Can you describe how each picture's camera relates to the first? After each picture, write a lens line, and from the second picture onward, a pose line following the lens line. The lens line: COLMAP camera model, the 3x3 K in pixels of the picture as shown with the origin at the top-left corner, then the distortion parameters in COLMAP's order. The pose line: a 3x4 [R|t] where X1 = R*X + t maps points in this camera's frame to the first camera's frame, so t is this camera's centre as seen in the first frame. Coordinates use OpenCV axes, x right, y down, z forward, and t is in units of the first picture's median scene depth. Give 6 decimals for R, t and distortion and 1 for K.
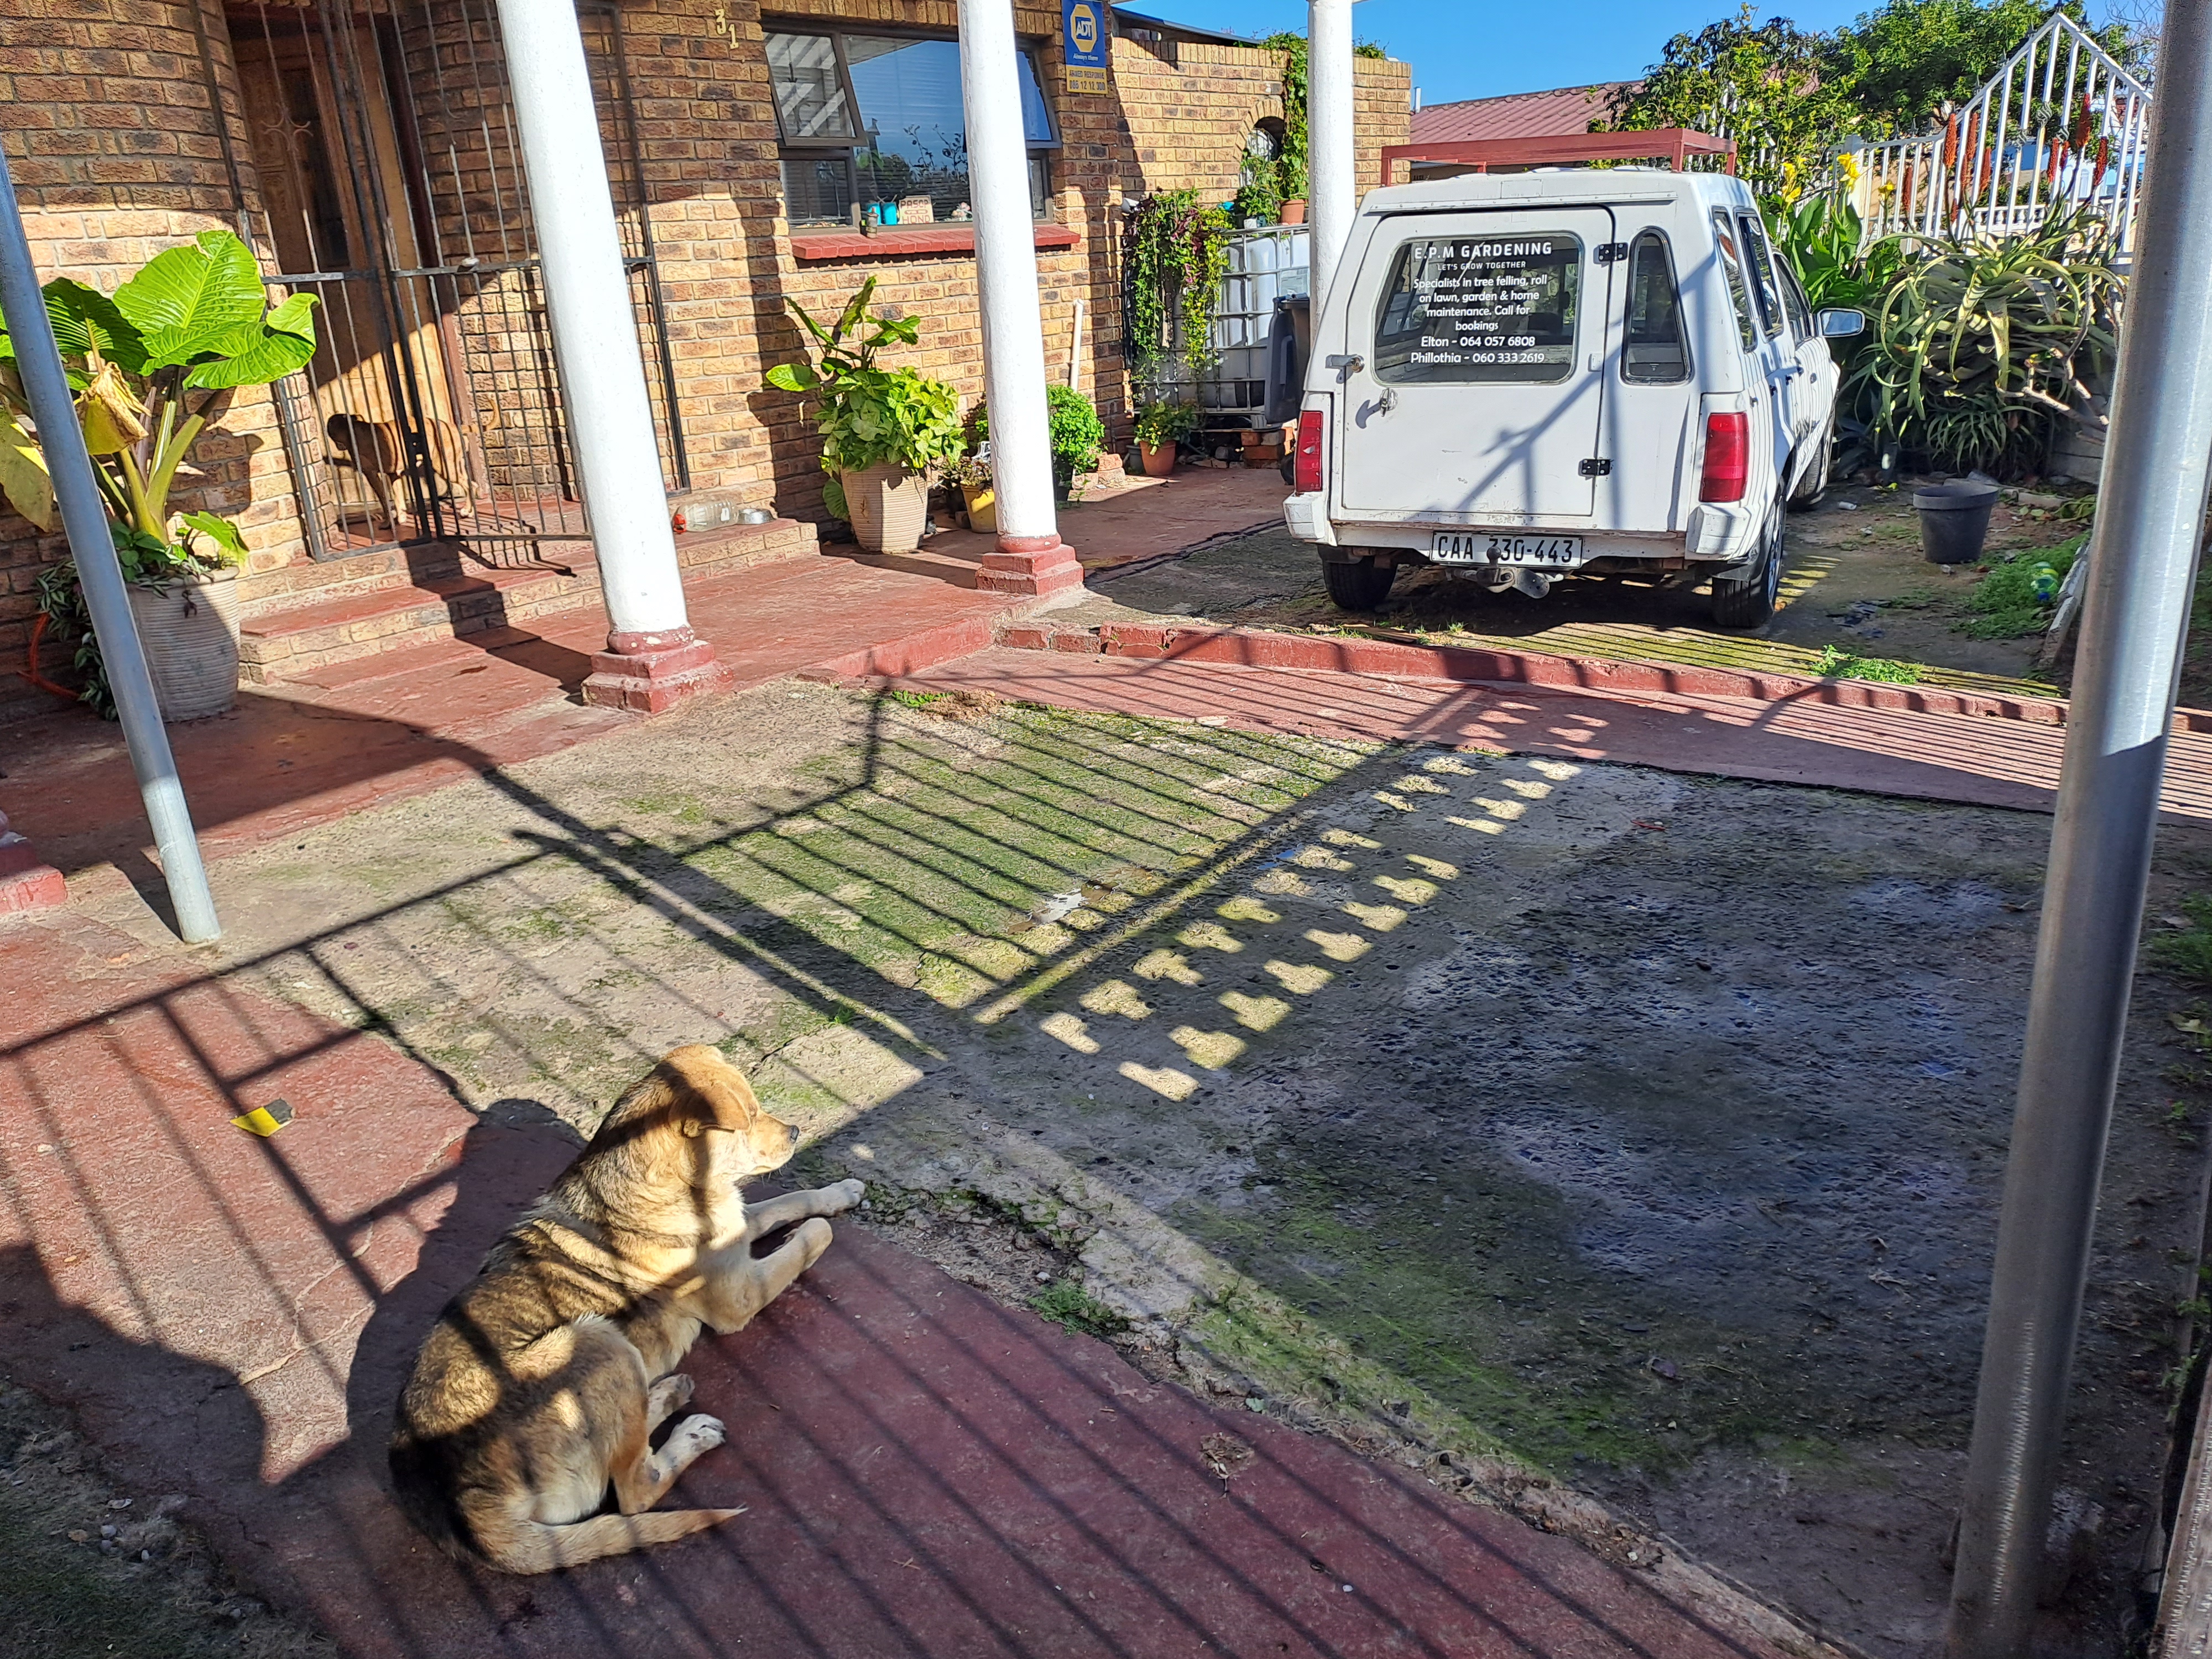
lens RADIAL K [[1636.8, 0, 1076.6], [0, 1636.8, 843.6], [0, 0, 1]] dist [0.070321, -0.078625]
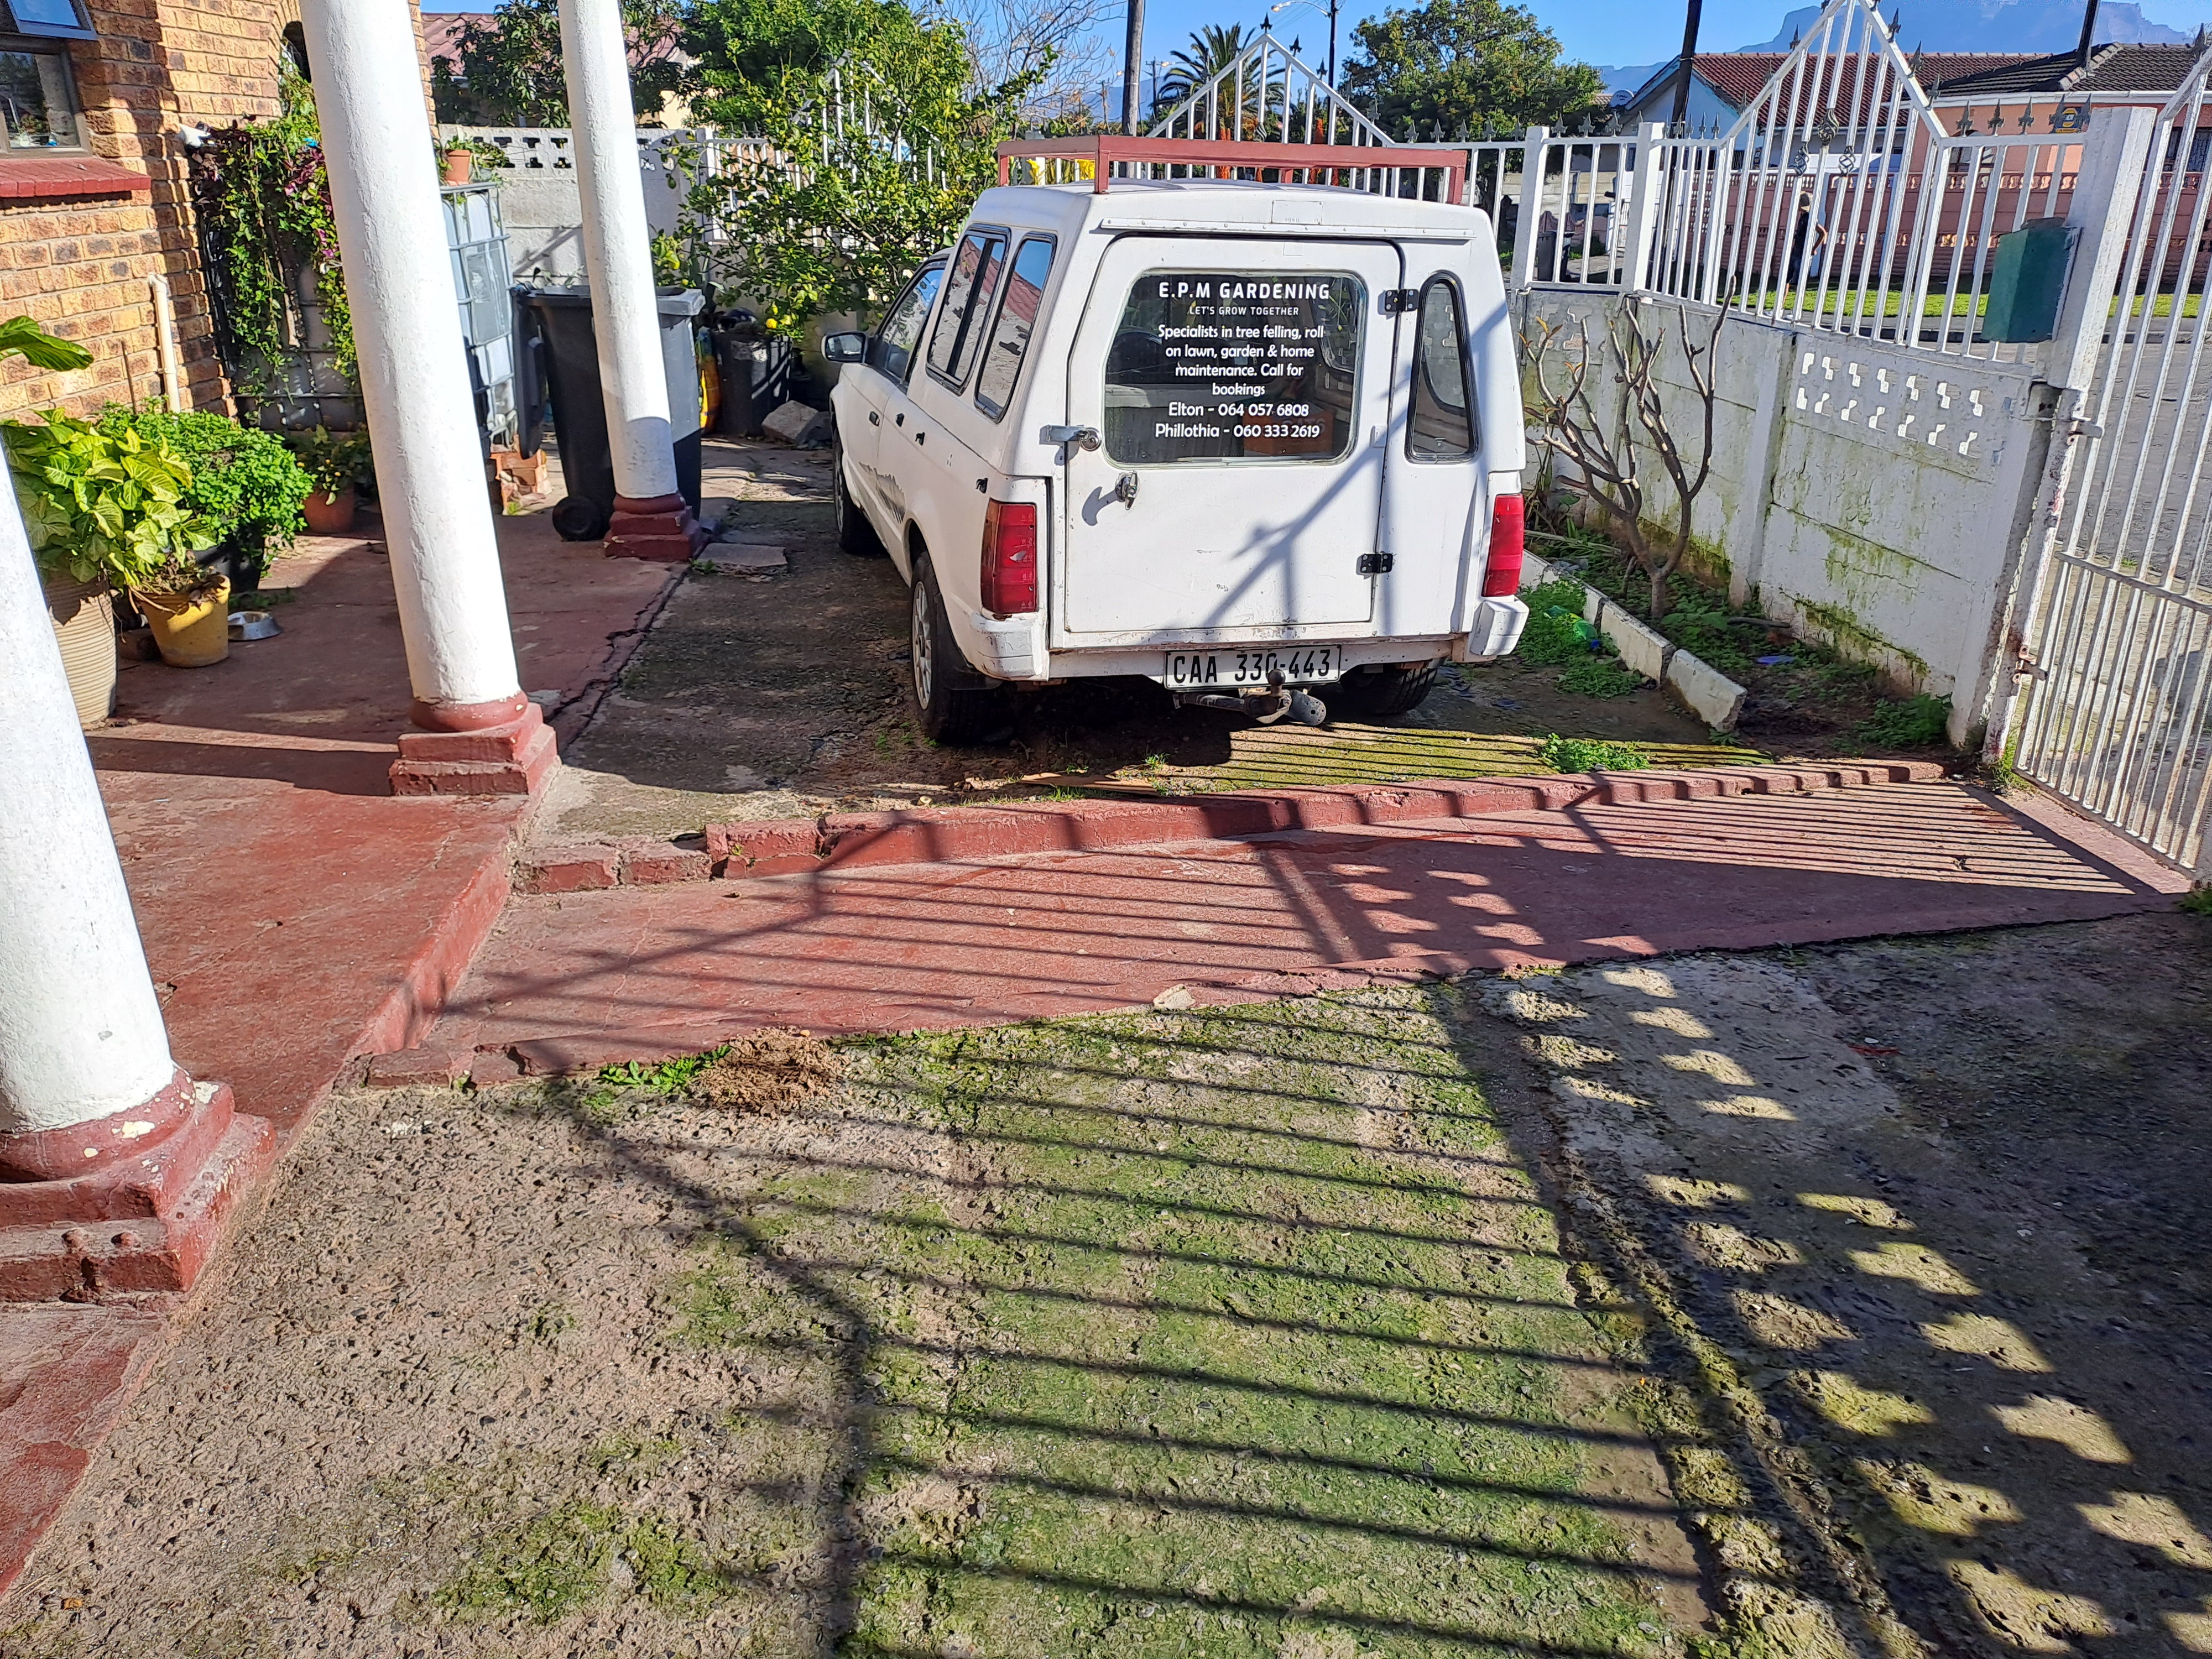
lens RADIAL K [[1636.8, 0, 1125.3], [0, 1636.8, 820.0], [0, 0, 1]] dist [0.070321, -0.078625]
pose [[0.737153, -0.183186, 0.650422, -0.324305], [0.172437, 0.981680, 0.081051, -0.190477], [-0.653354, 0.052410, 0.755236, 0.477192]]
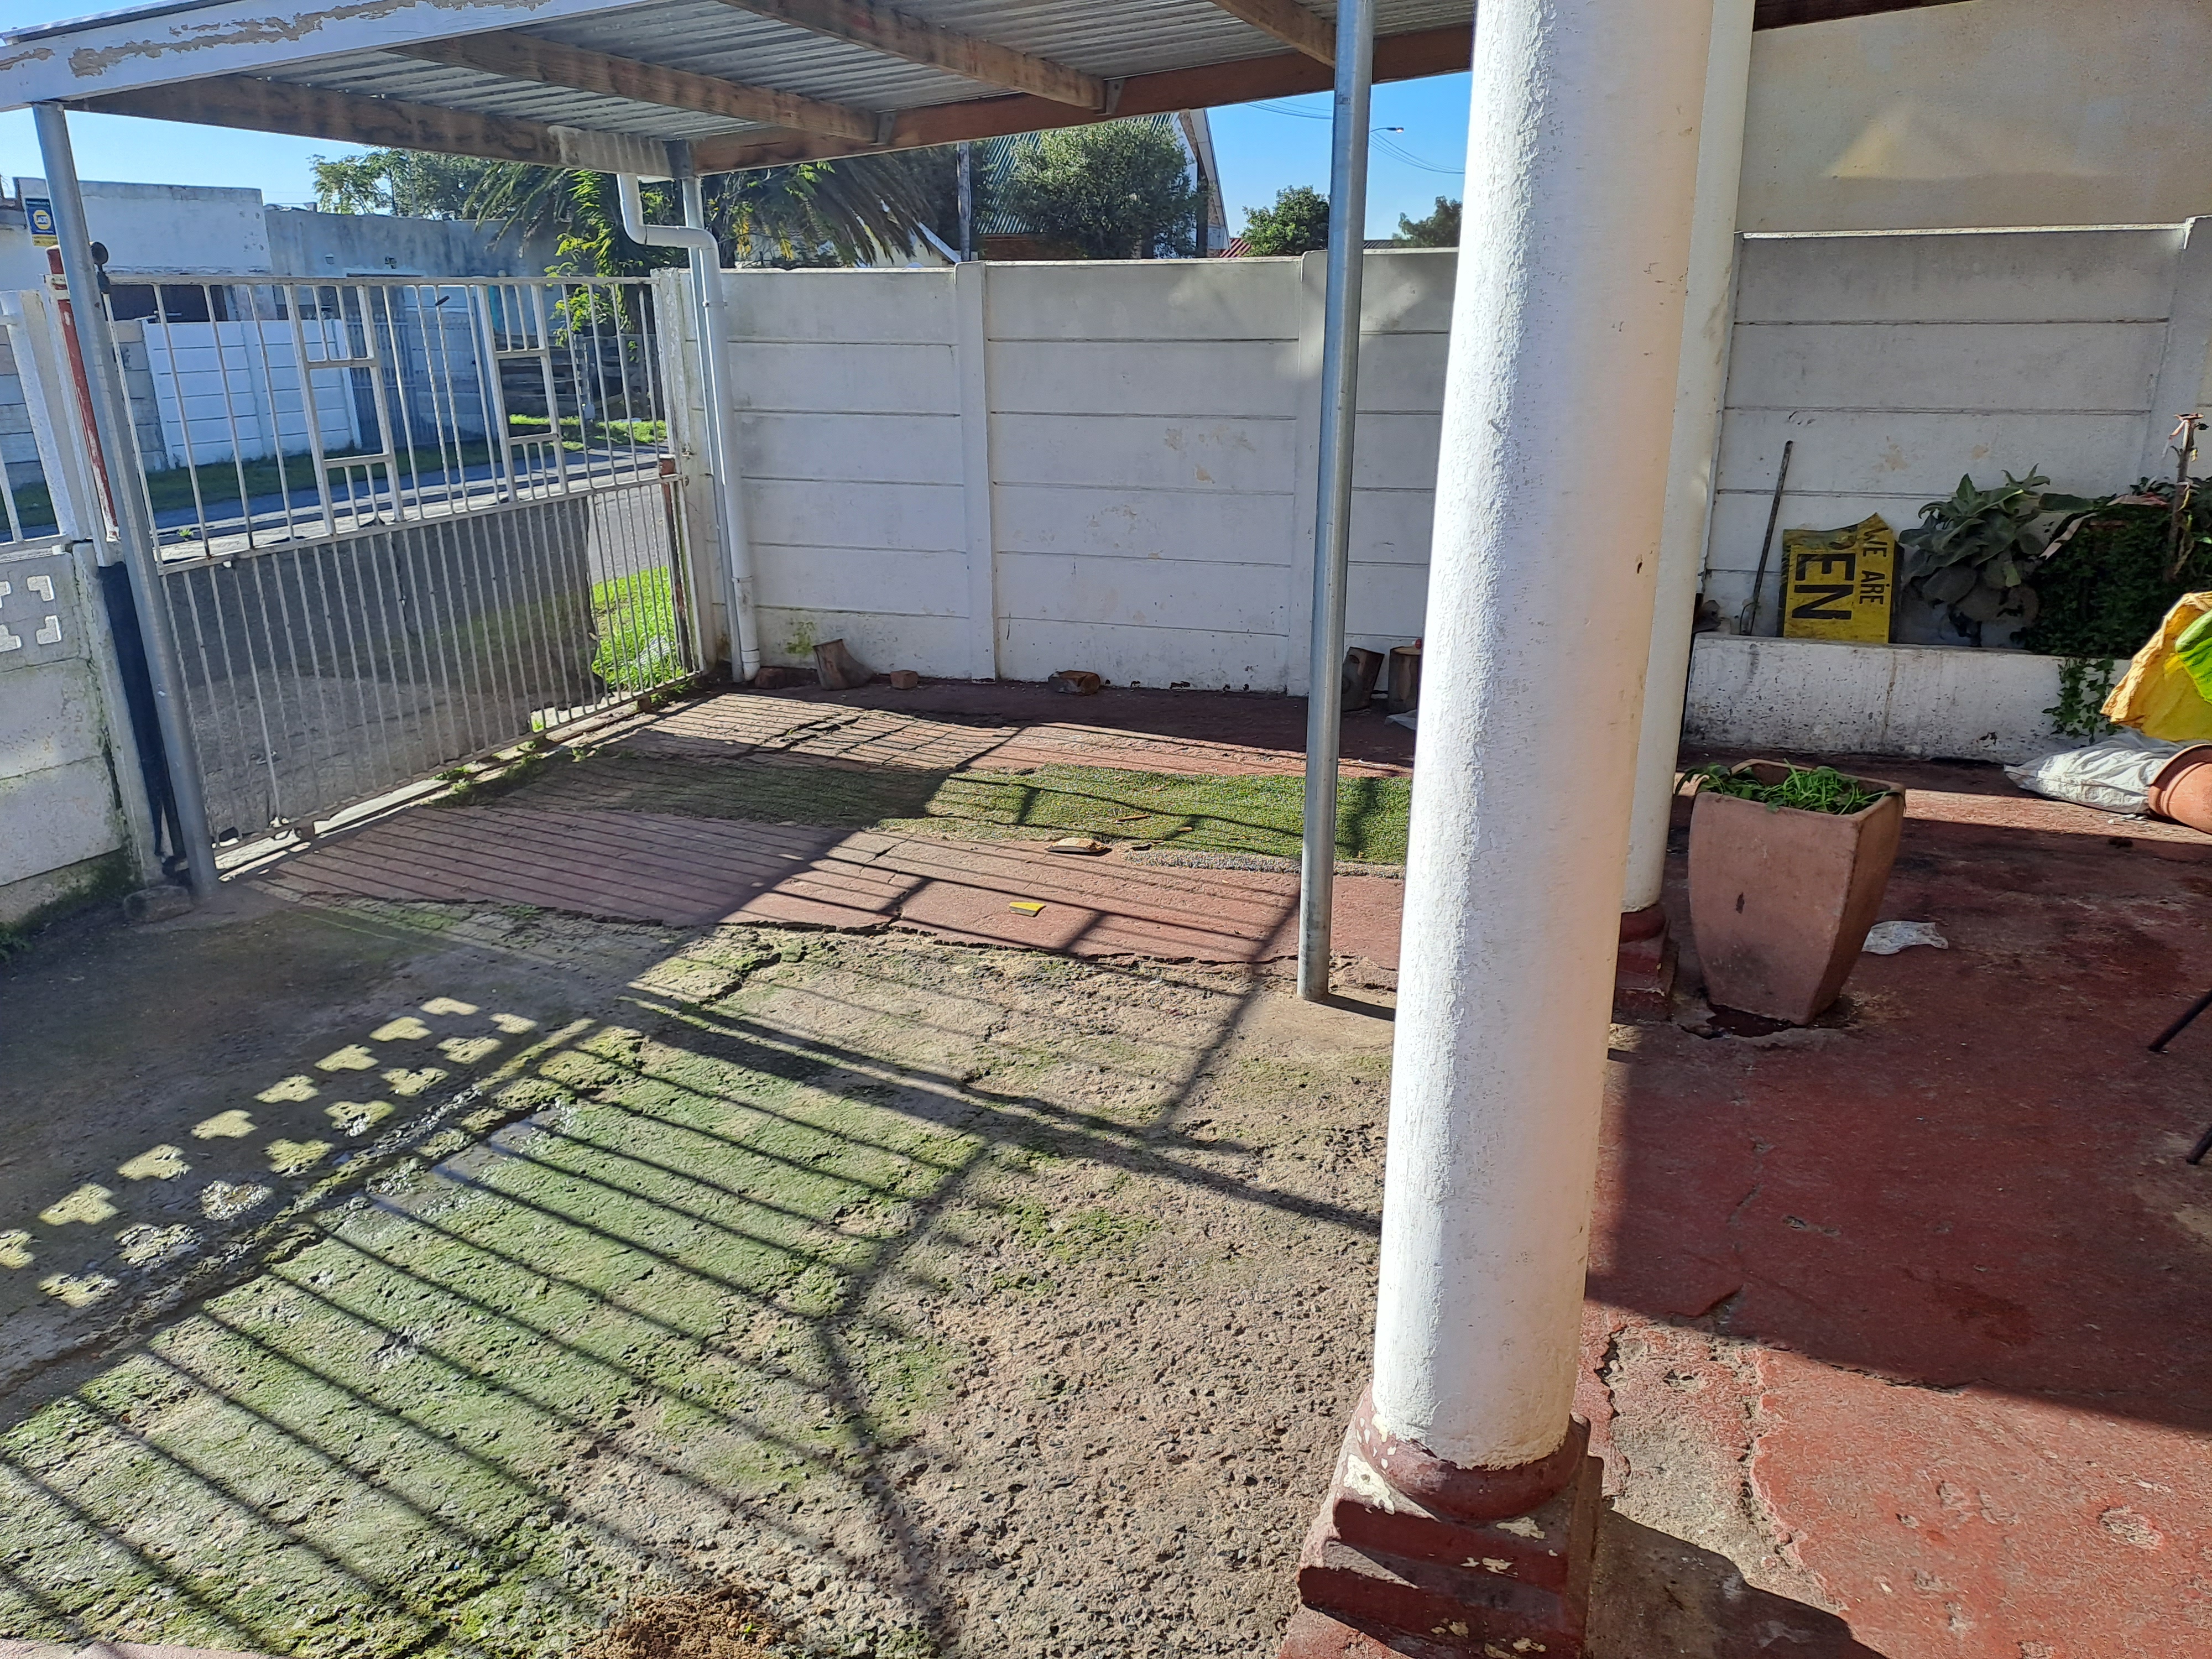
lens RADIAL K [[1636.8, 0, 1096.7], [0, 1636.8, 829.7], [0, 0, 1]] dist [0.070321, -0.078625]
pose [[-0.958689, 0.158770, -0.236024, -0.096624], [-0.017944, 0.794330, 0.607221, -0.475278], [0.283890, 0.586371, -0.758667, 1.196616]]
